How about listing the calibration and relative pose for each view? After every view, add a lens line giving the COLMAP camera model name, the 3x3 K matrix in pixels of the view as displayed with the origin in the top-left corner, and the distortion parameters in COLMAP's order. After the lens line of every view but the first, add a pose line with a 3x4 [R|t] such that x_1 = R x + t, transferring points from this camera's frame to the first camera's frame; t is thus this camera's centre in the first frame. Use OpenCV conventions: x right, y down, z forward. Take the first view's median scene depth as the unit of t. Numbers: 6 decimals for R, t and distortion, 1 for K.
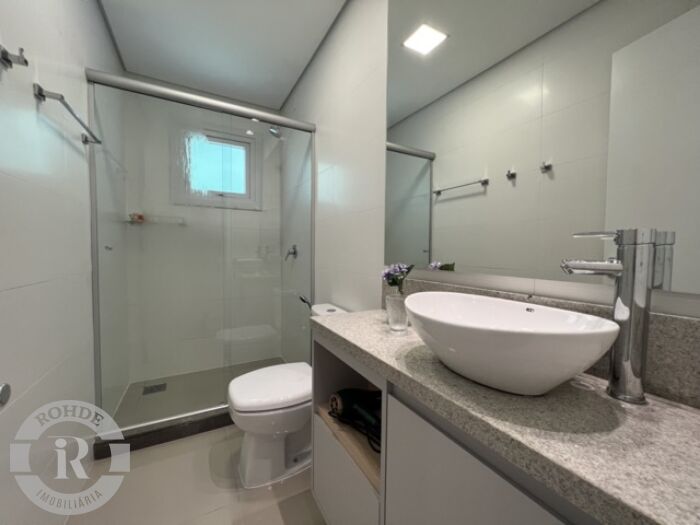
lens RADIAL K [[279.1, 0, 348.8], [0, 279.1, 261.6], [0, 0, 1]] dist [-0.002494, 0.000226]
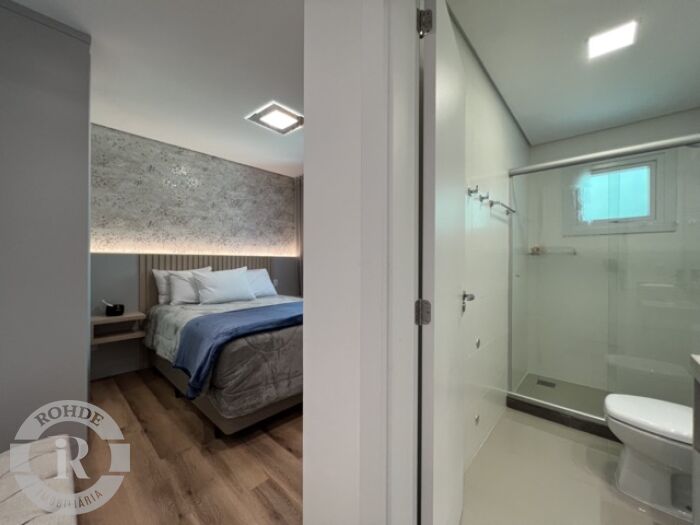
lens RADIAL K [[279.1, 0, 349.5], [0, 279.1, 261.7], [0, 0, 1]] dist [-0.002494, 0.000226]
pose [[0.324493, -0.006871, -0.945863, 0.269995], [-0.037734, 0.999084, -0.020203, -0.049398], [0.945135, 0.042247, 0.323936, -0.348994]]
